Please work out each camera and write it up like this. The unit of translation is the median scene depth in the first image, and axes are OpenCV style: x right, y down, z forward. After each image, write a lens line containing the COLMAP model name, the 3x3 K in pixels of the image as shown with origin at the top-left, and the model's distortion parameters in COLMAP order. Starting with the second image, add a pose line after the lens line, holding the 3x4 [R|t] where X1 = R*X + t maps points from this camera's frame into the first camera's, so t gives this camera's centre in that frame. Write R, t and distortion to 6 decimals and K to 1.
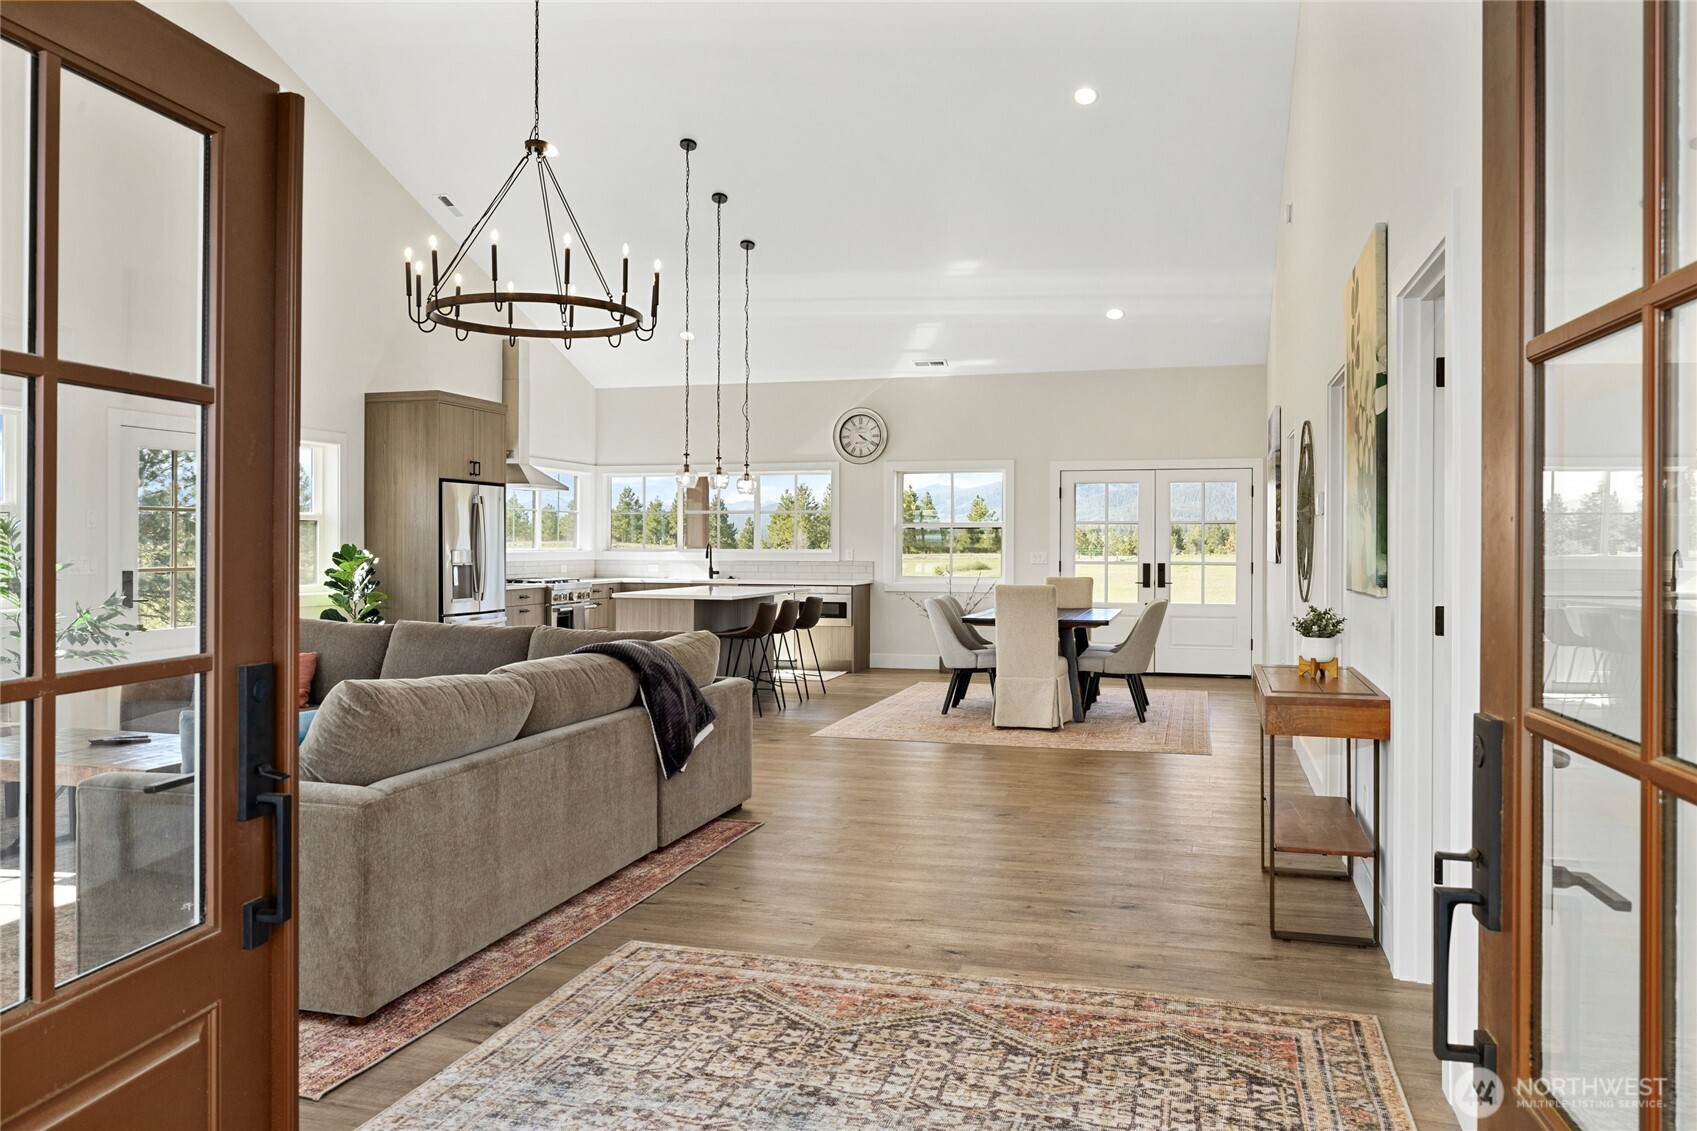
lens RADIAL K [[1258.7, 0, 844.7], [0, 1258.7, 539.2], [0, 0, 1]] dist [-0.001461, -0.000317]
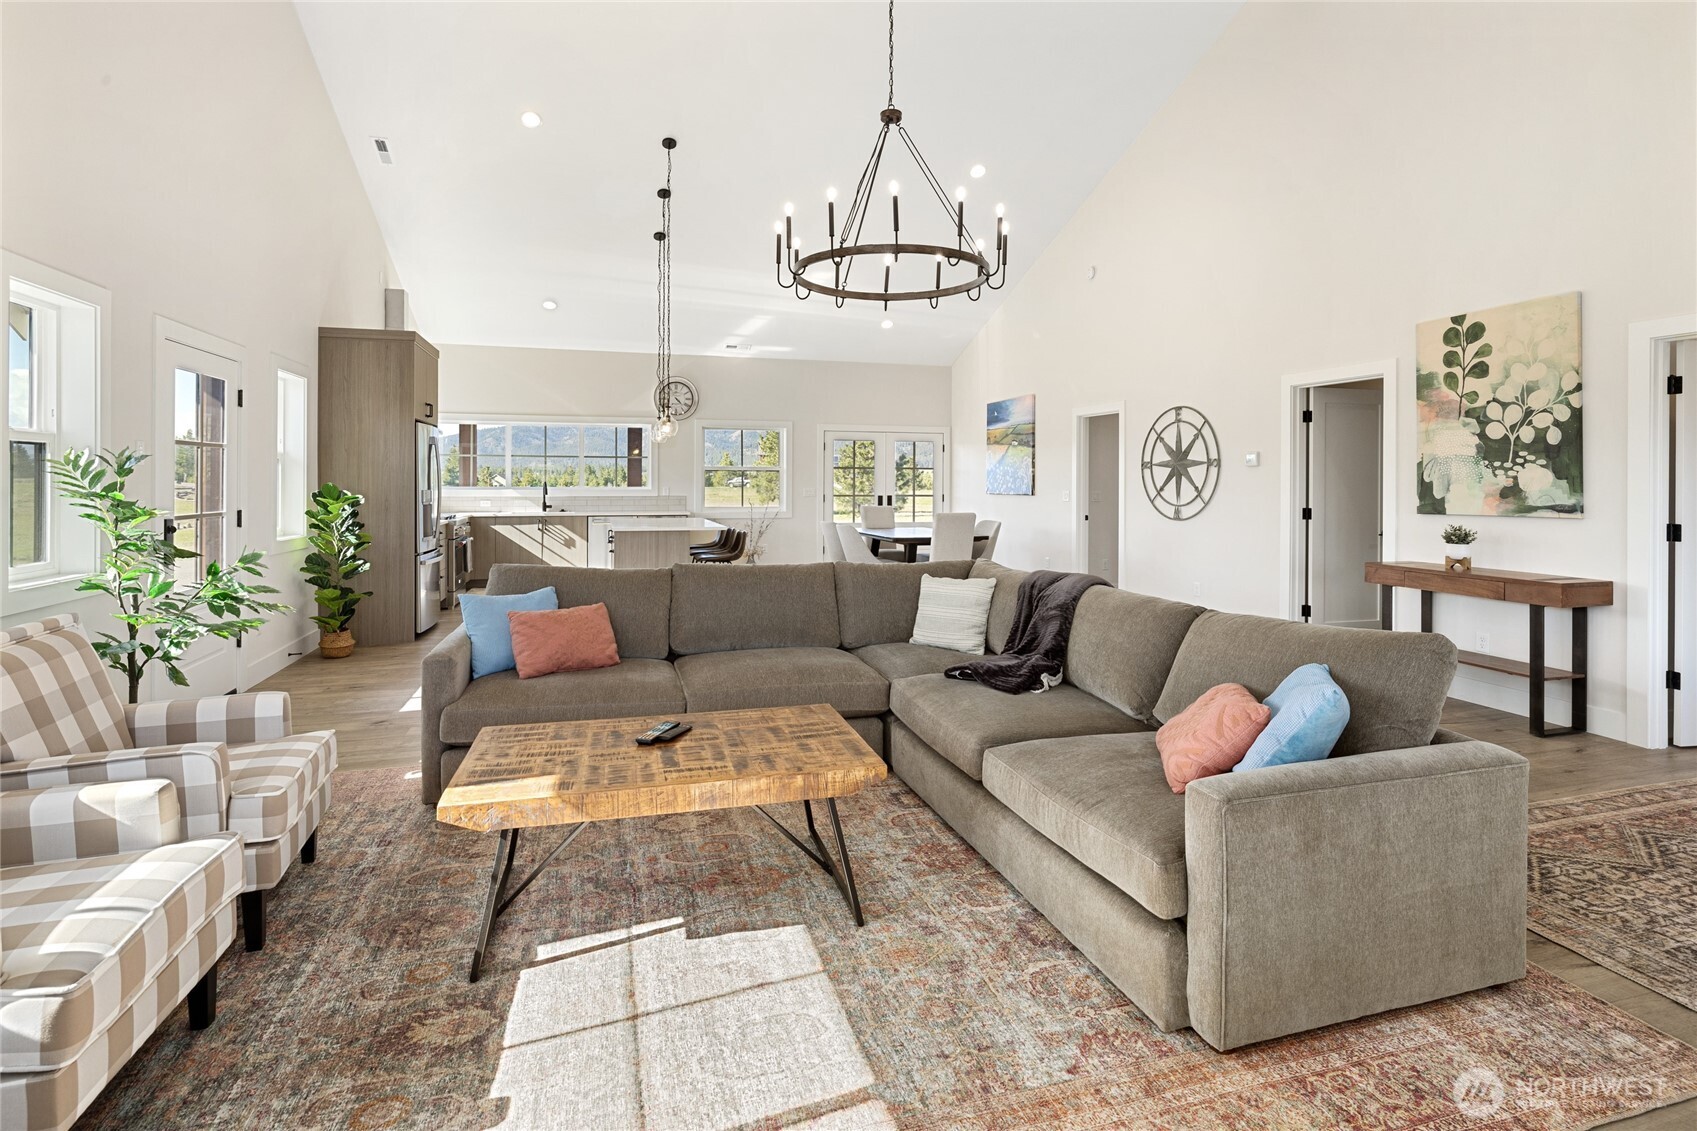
lens RADIAL K [[822.8, 0, 848.4], [0, 822.8, 469.8], [0, 0, 1]] dist [0.029057, -0.034570]
pose [[0.839108, 0.004204, 0.543949, -0.388076], [0.001399, 0.999950, -0.009886, -0.000586], [-0.543964, 0.009056, 0.839060, 0.255071]]
